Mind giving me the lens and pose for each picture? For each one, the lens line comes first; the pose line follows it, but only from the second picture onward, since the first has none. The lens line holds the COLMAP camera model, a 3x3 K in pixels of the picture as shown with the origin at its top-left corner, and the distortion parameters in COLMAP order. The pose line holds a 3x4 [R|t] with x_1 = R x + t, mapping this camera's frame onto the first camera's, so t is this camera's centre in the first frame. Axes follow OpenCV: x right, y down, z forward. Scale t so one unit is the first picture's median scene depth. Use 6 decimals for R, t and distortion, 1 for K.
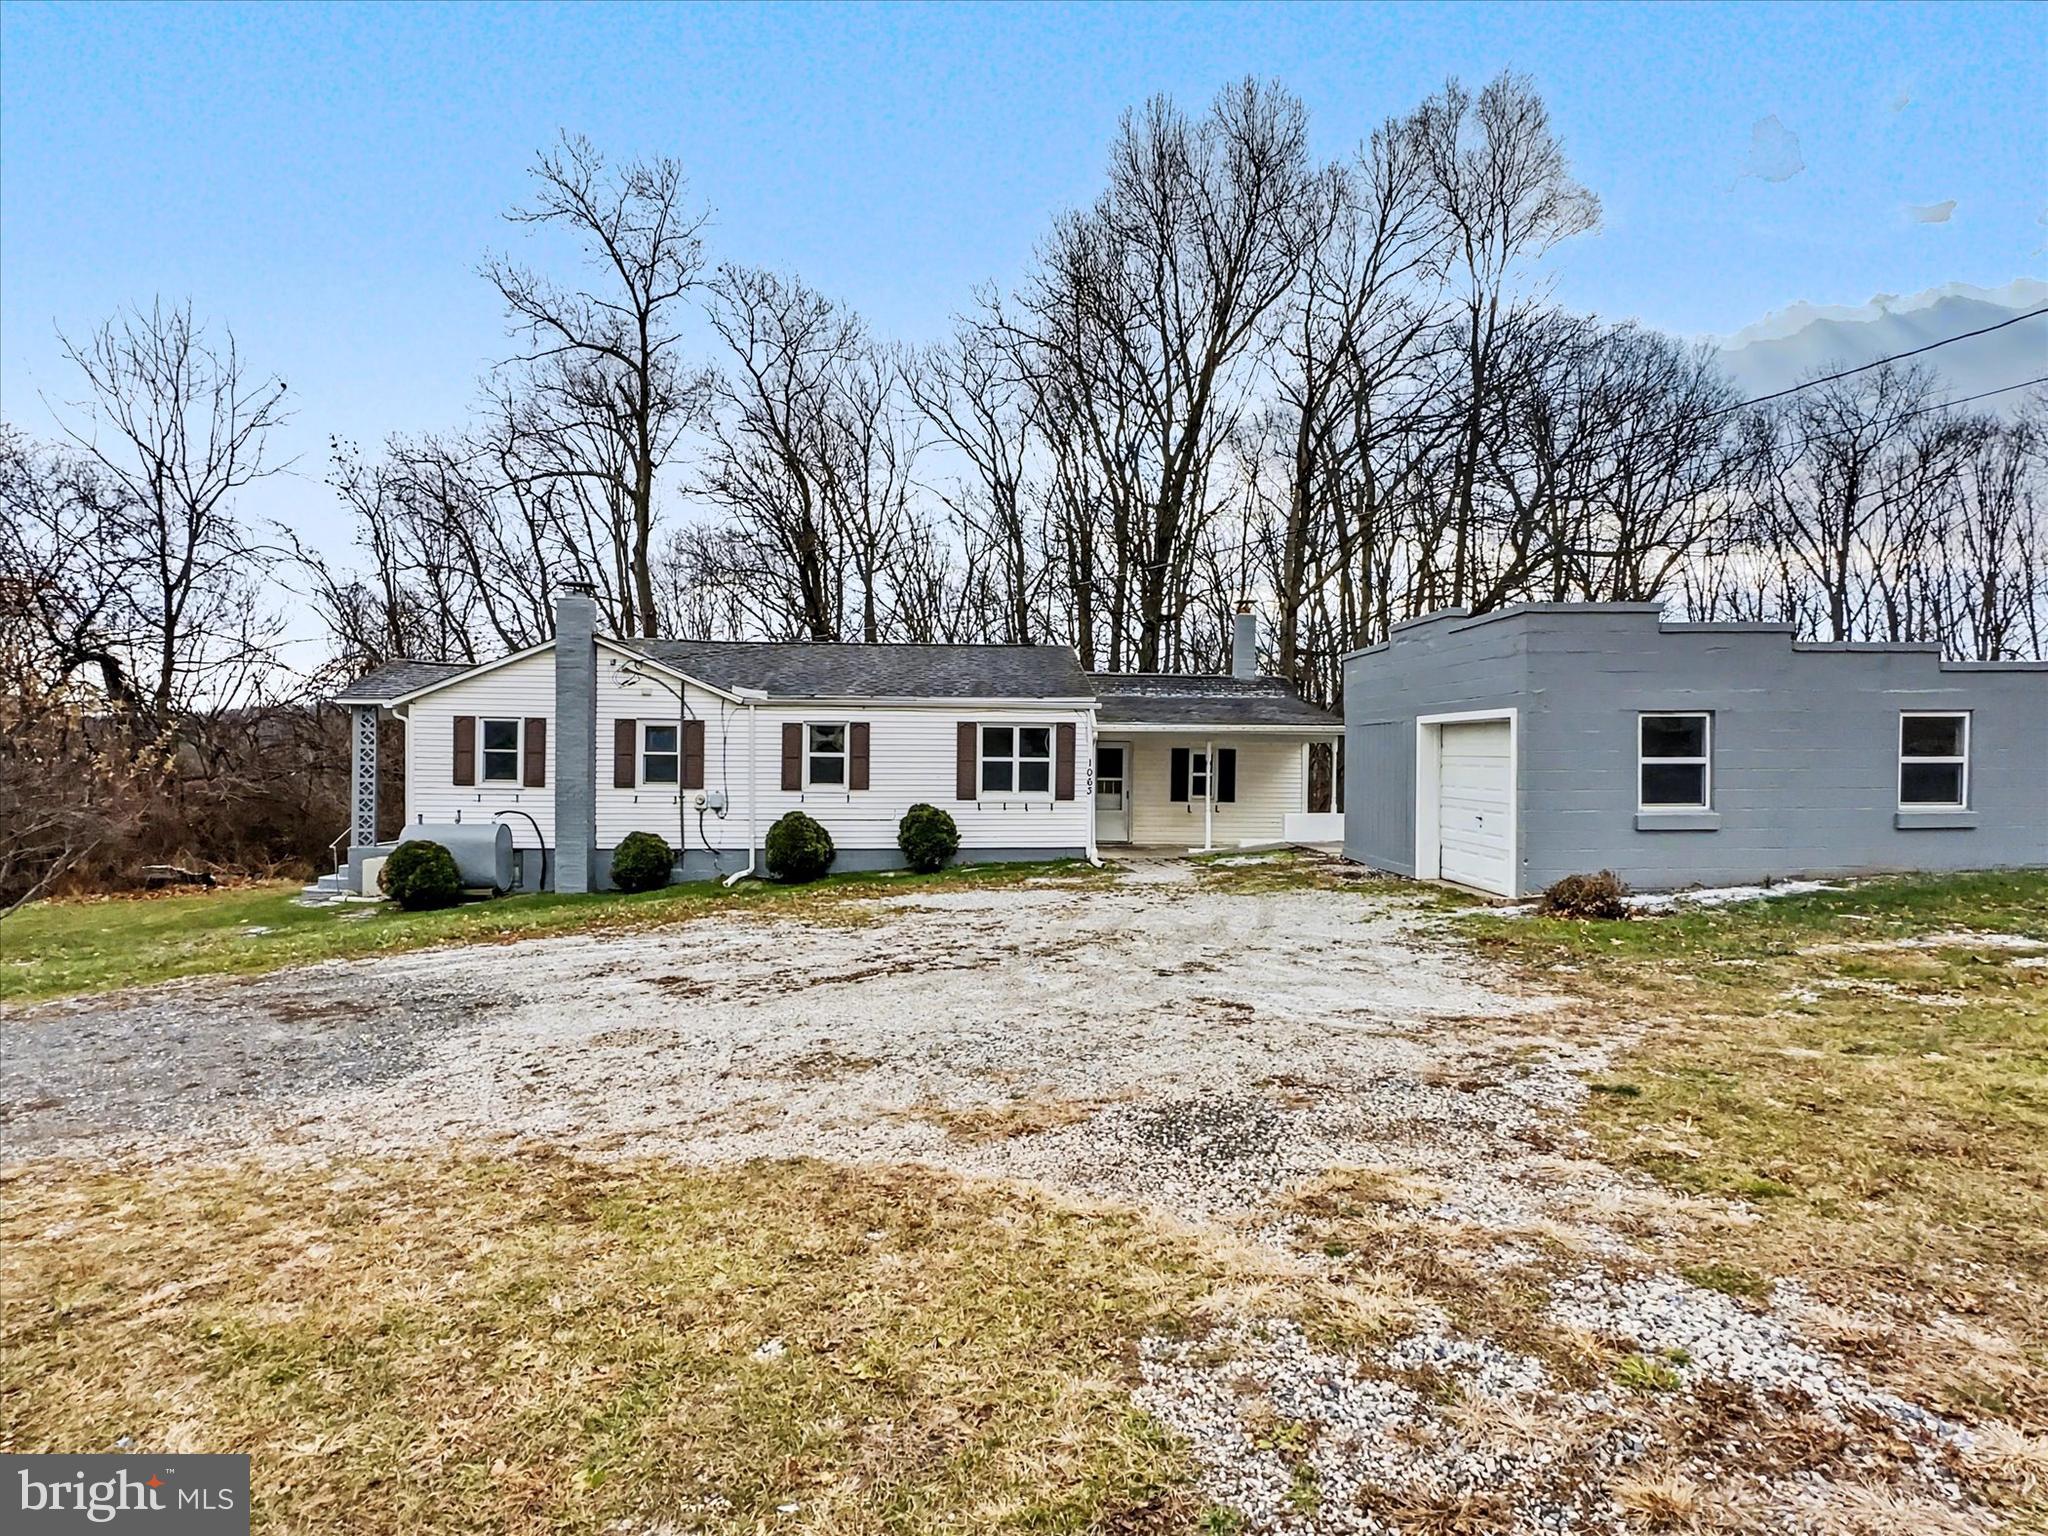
lens RADIAL K [[840.4, 0, 1024.0], [0, 840.4, 768.0], [0, 0, 1]] dist [-0.001836, 0.000475]
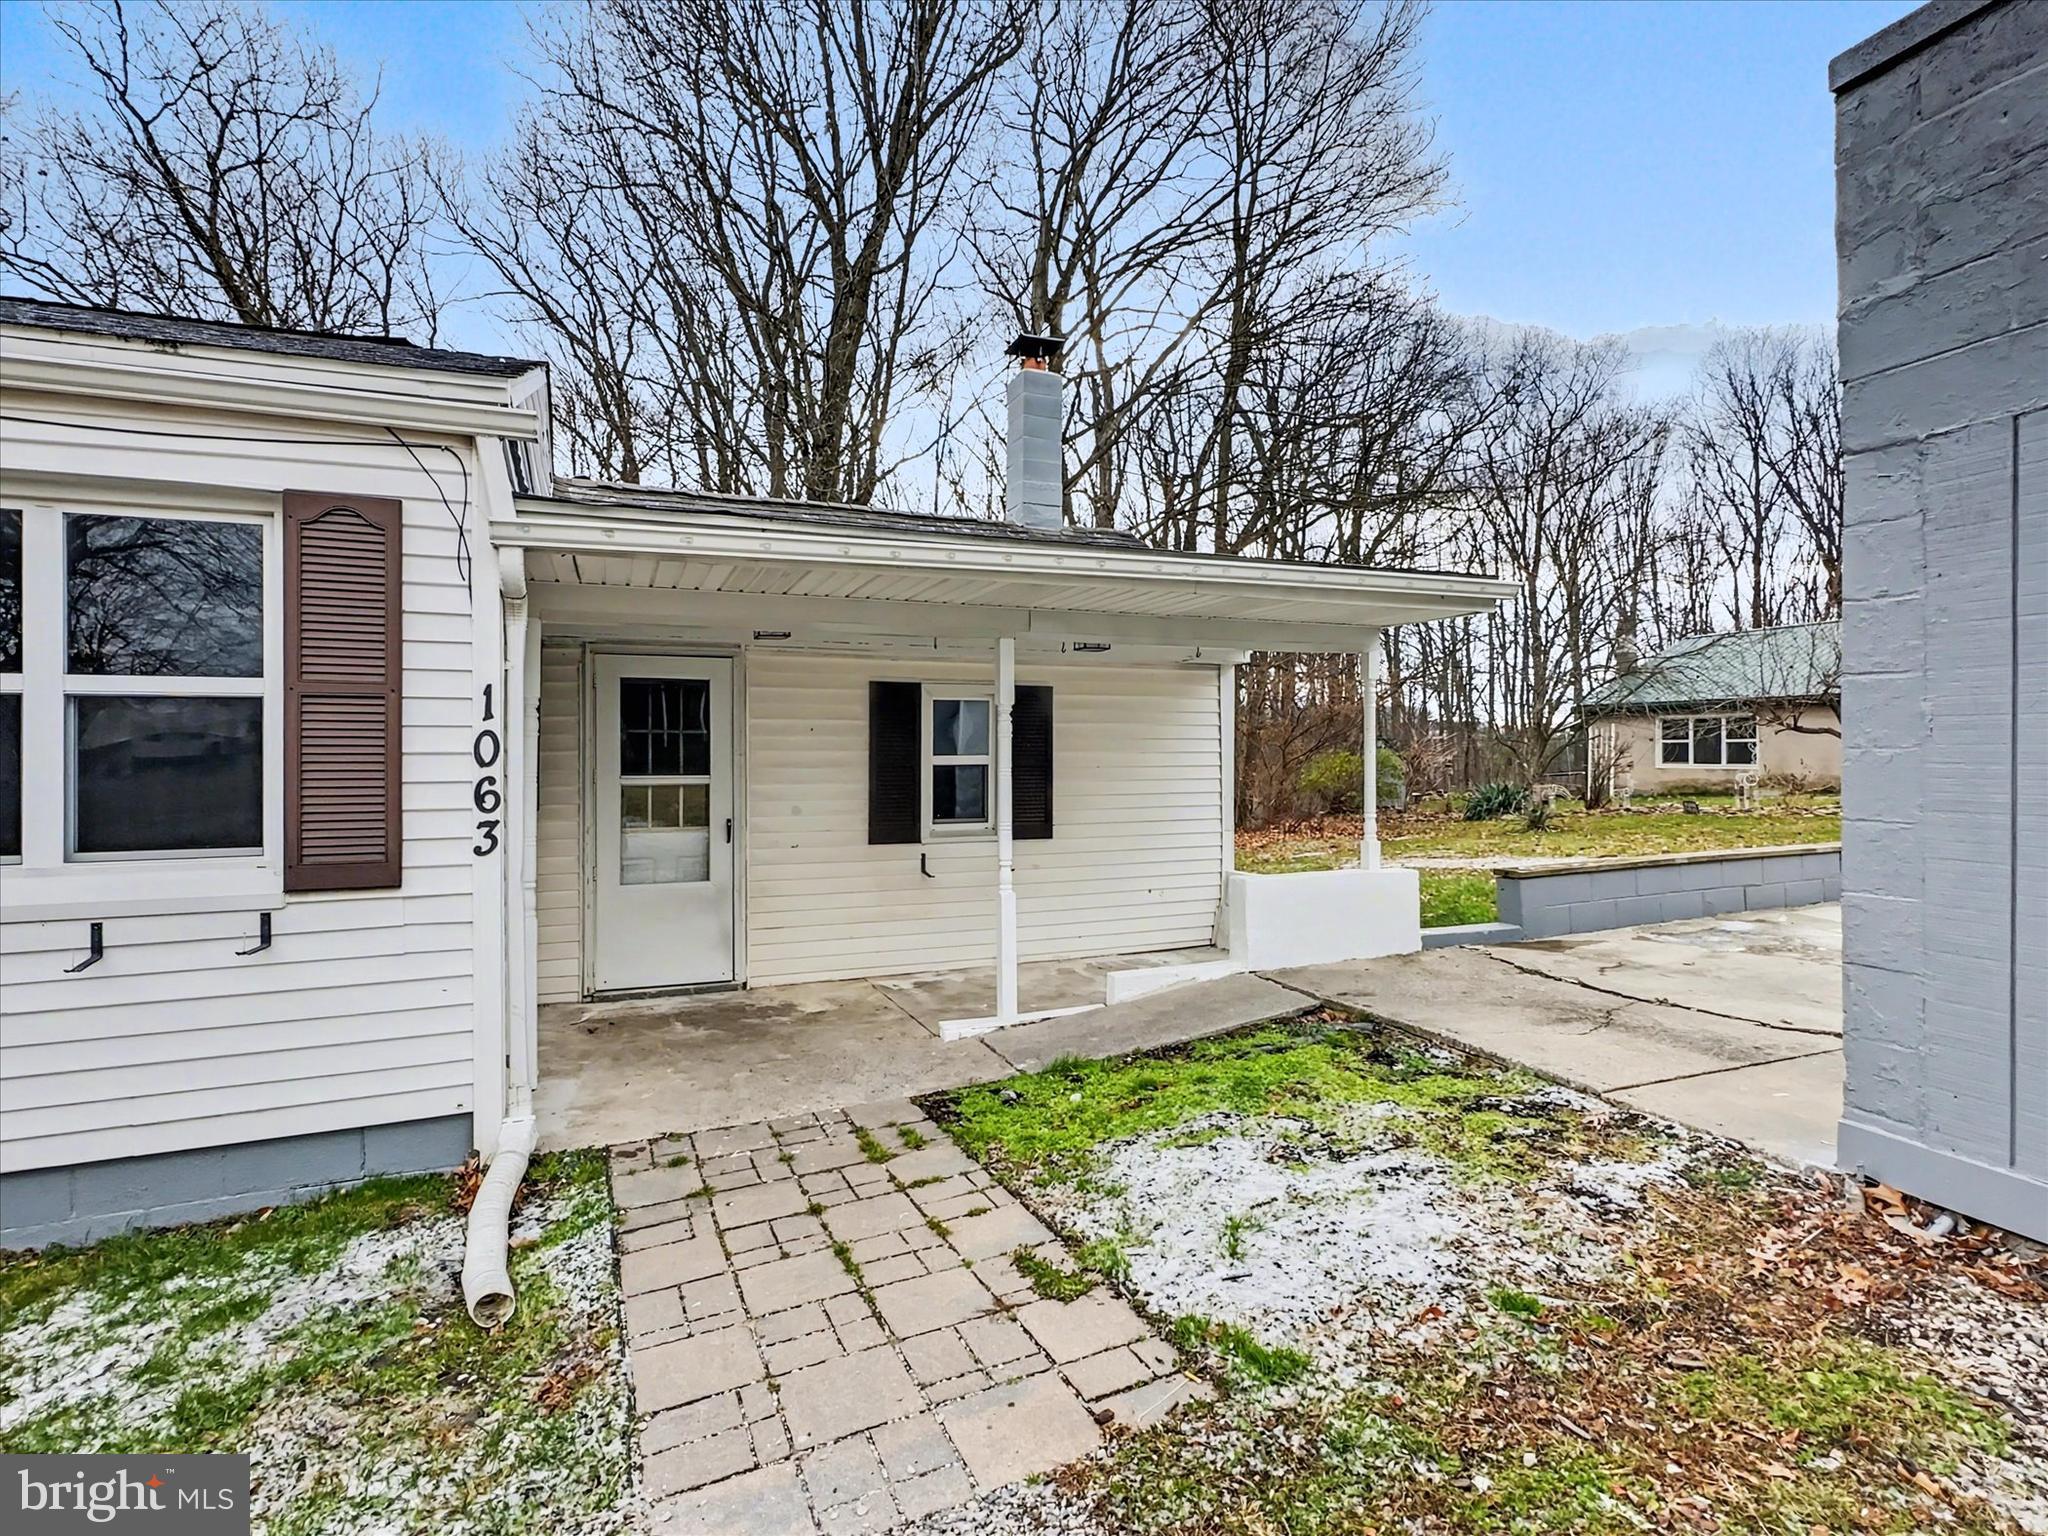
lens RADIAL K [[840.4, 0, 1024.0], [0, 840.4, 768.0], [0, 0, 1]] dist [-0.001836, 0.000475]
pose [[0.929015, -0.017131, 0.369645, 0.131833], [0.017684, 0.999842, 0.001892, 0.012481], [-0.369619, 0.004780, 0.929171, 0.805236]]
